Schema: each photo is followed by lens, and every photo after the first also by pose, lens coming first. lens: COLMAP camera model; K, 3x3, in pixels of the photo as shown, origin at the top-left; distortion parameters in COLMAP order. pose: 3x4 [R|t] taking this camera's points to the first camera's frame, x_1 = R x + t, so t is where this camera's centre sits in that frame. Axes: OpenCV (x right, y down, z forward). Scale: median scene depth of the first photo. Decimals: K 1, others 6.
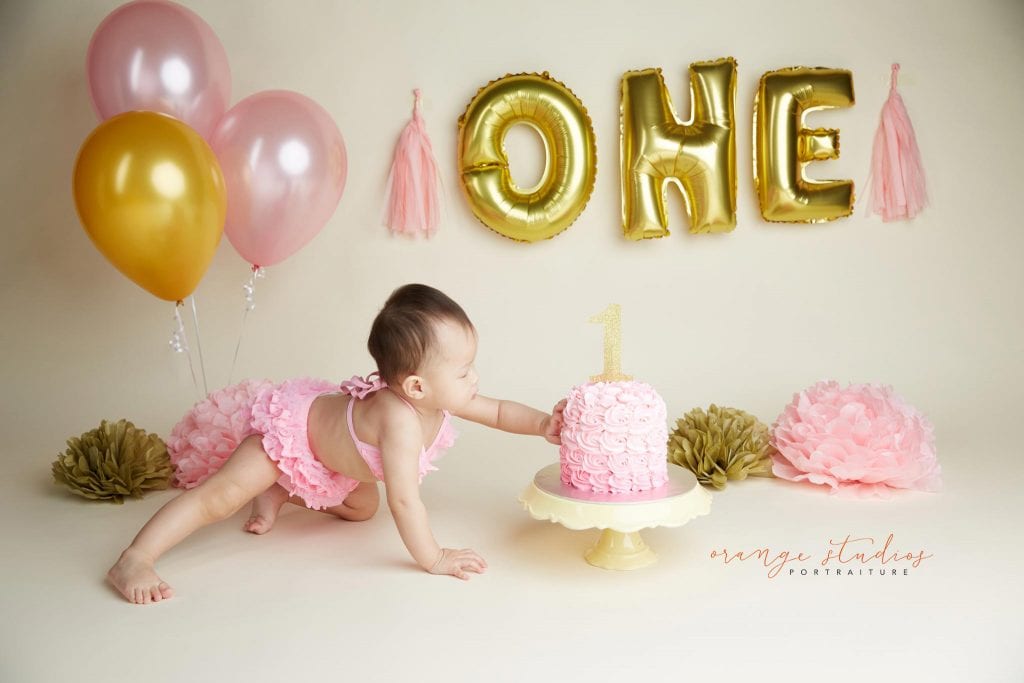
lens RADIAL K [[888.6, 0, 512.0], [0, 888.6, 341.5], [0, 0, 1]] dist [0.005980, 0.002309]
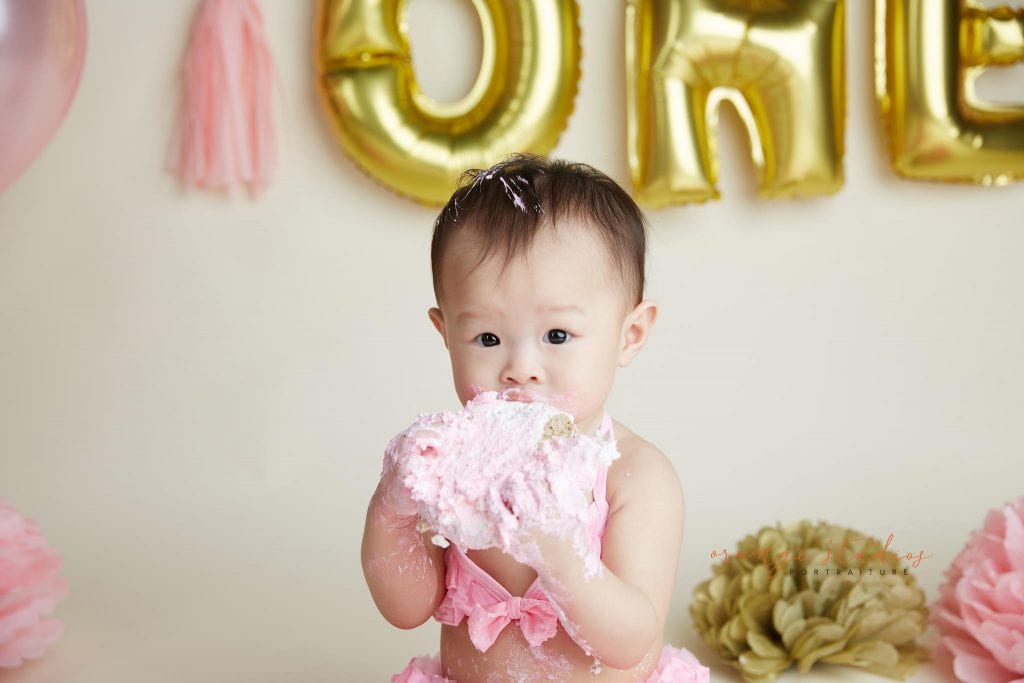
lens RADIAL K [[1404.6, 0, 474.6], [0, 1404.6, 363.2], [0, 0, 1]] dist [-0.029341, -0.016921]
pose [[0.998101, 0.014793, 0.059793, -0.014340], [-0.013003, 0.999459, -0.030212, 0.002826], [-0.060208, 0.029377, 0.997753, 0.191626]]
